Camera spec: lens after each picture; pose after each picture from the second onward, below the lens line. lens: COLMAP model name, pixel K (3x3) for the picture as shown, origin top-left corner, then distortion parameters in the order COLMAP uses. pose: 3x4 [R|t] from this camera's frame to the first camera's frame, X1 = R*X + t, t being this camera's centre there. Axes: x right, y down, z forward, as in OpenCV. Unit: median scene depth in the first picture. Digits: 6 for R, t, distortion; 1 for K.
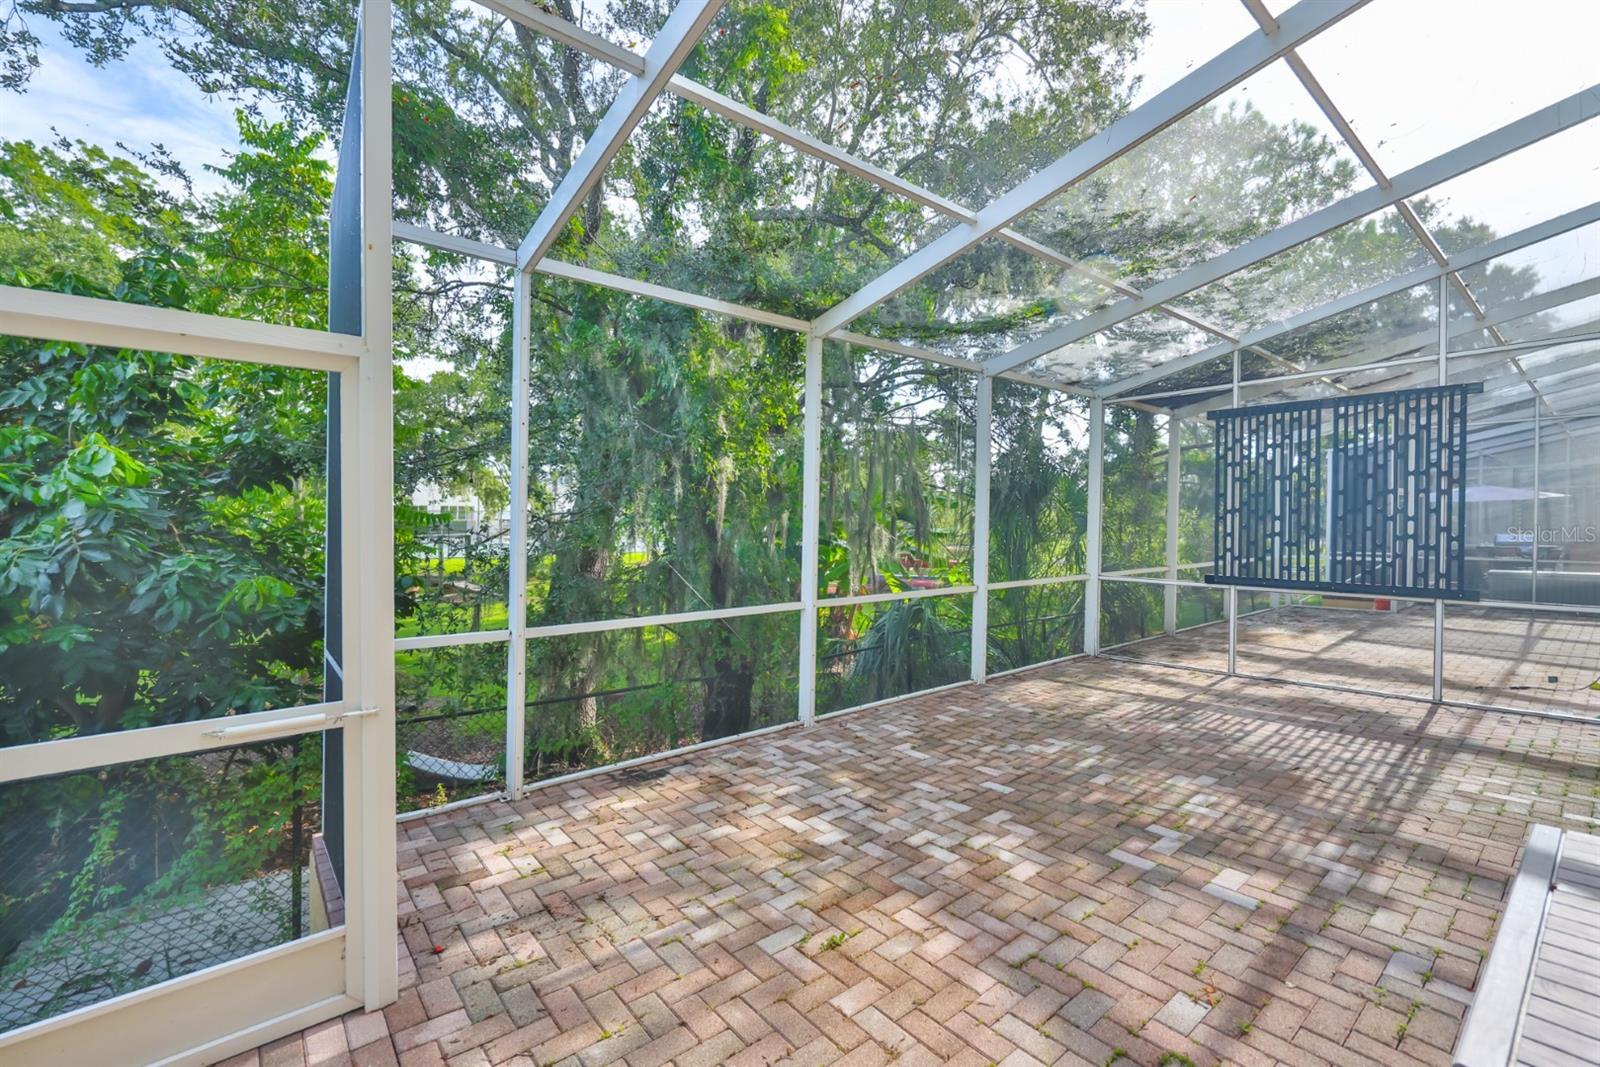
lens RADIAL K [[686.8, 0, 793.4], [0, 686.8, 533.2], [0, 0, 1]] dist [-0.004730, 0.000180]
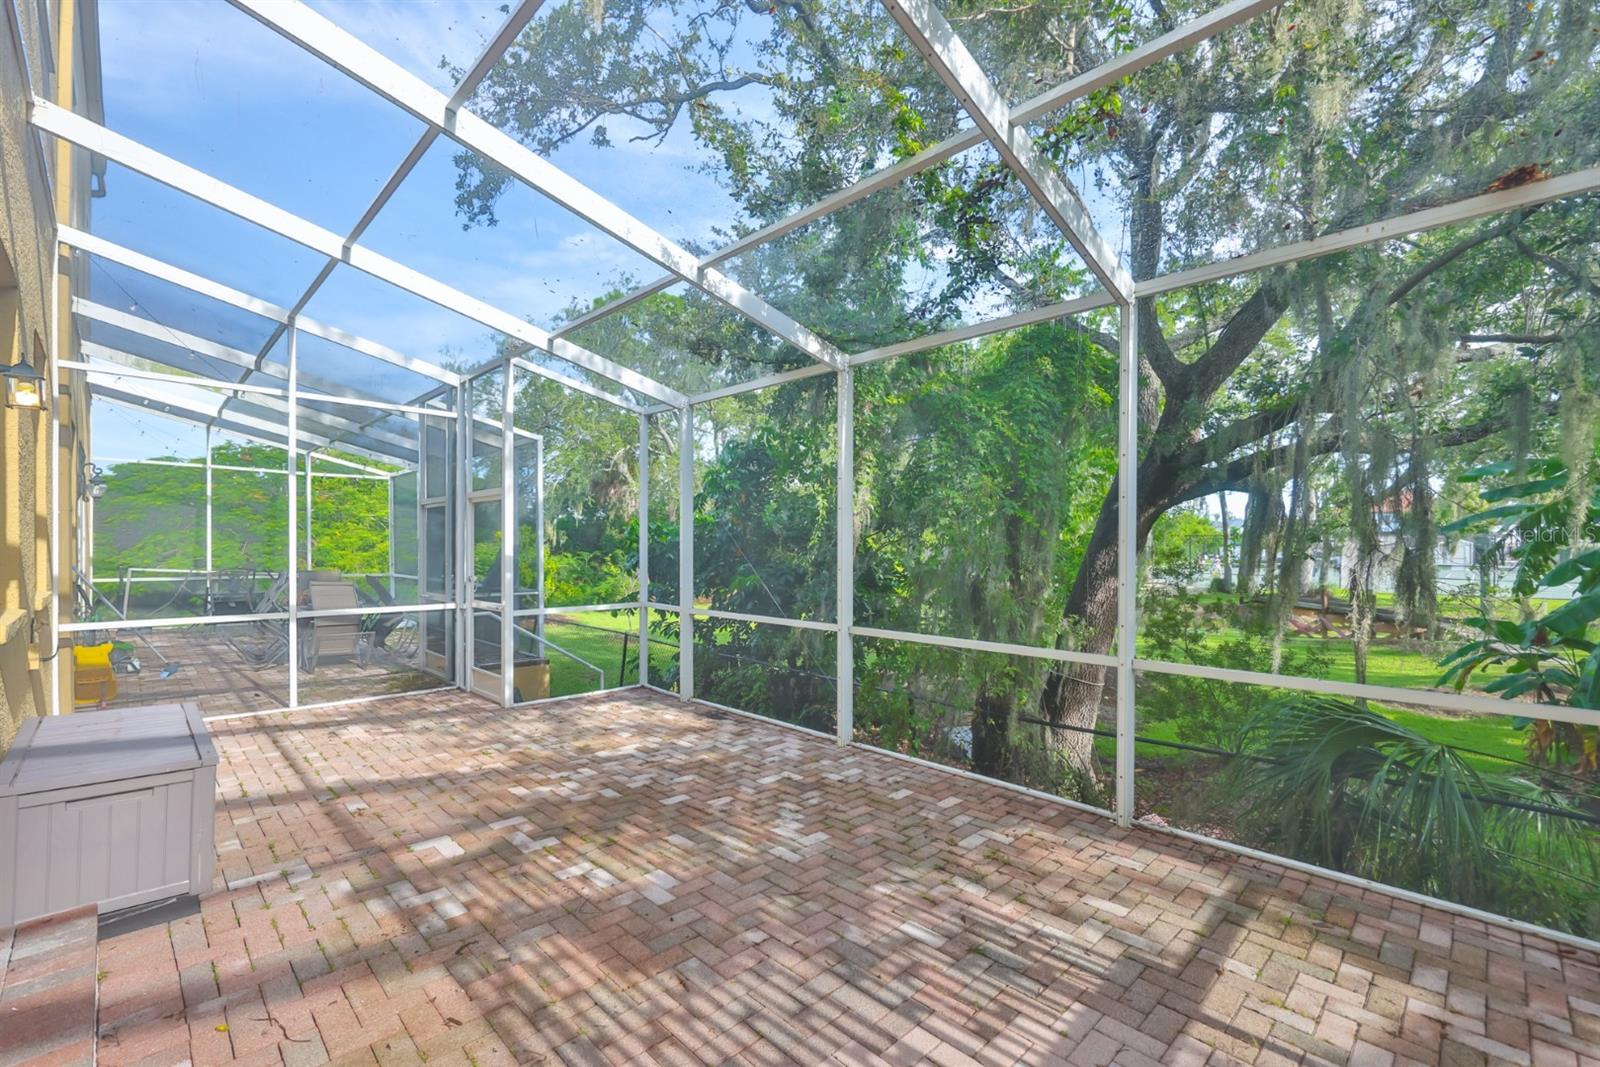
lens RADIAL K [[686.8, 0, 793.4], [0, 686.8, 533.2], [0, 0, 1]] dist [-0.004730, 0.000180]
pose [[0.089371, -0.016051, -0.995869, 1.339997], [-0.020705, 0.999624, -0.017969, -0.027151], [0.995783, 0.022226, 0.089005, 1.046095]]
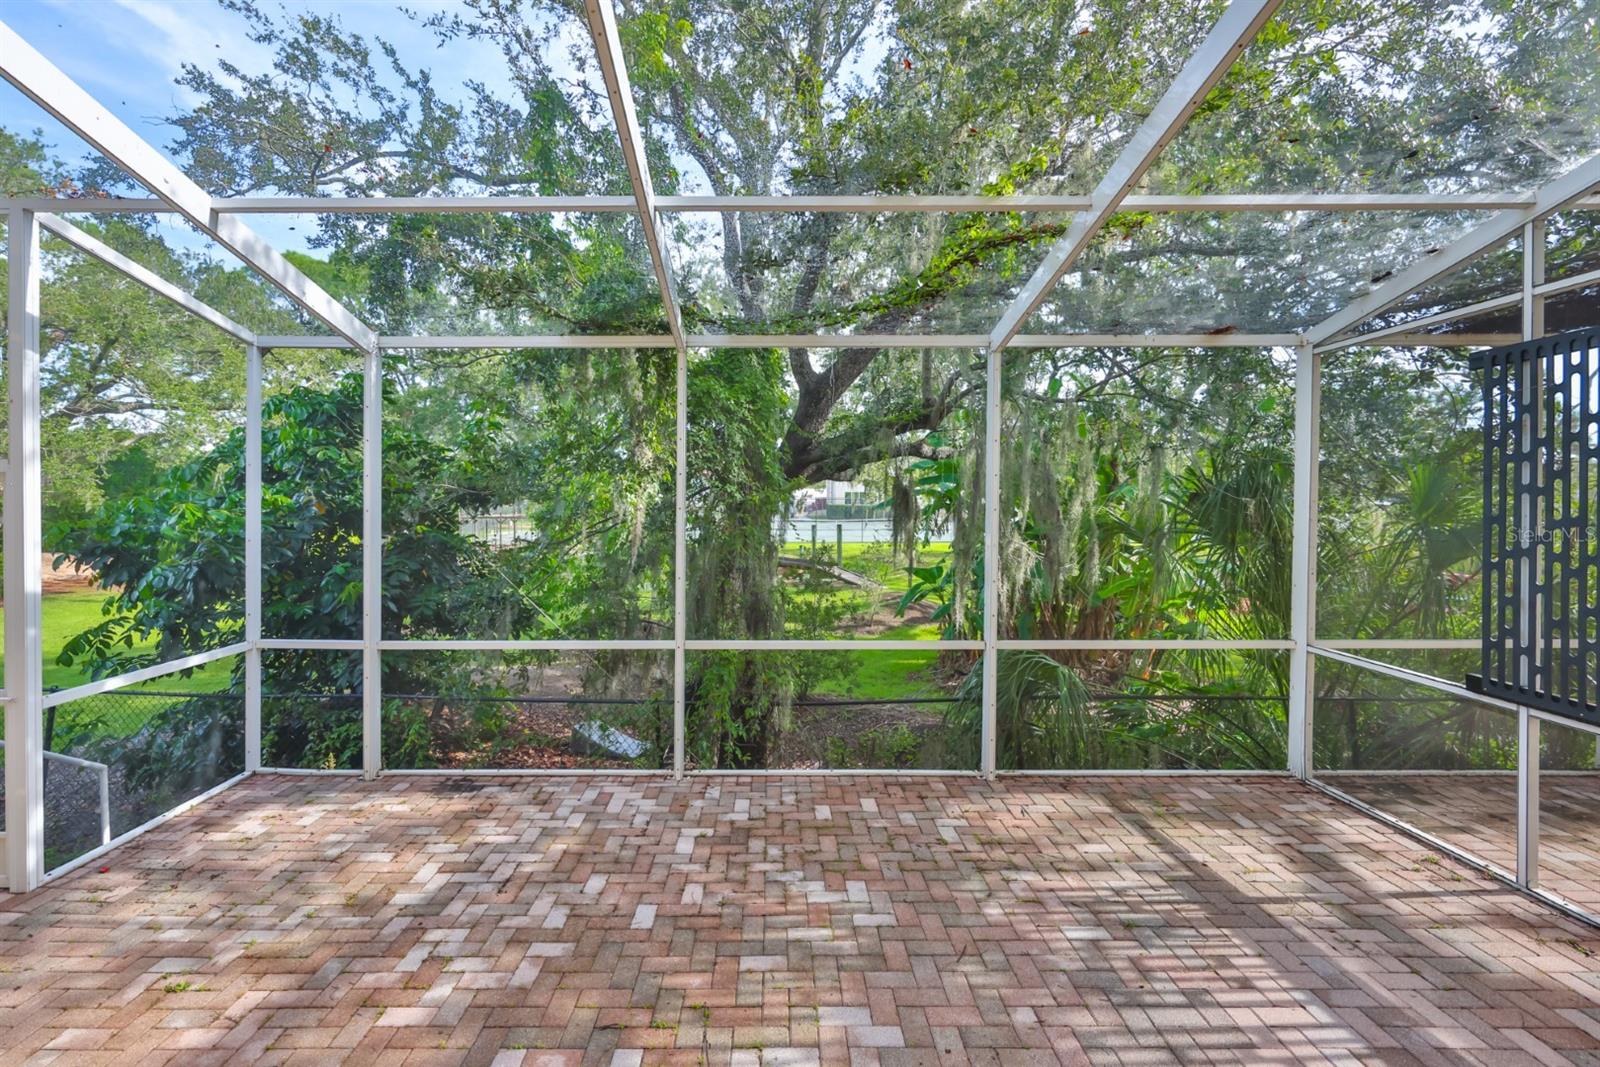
lens RADIAL K [[697.9, 0, 764.5], [0, 697.9, 485.7], [0, 0, 1]] dist [-0.001174, -0.000837]
pose [[0.769640, -0.017659, -0.638234, 0.897817], [-0.008603, 0.999240, -0.038022, -0.093767], [0.638421, 0.034754, 0.768903, 0.439194]]
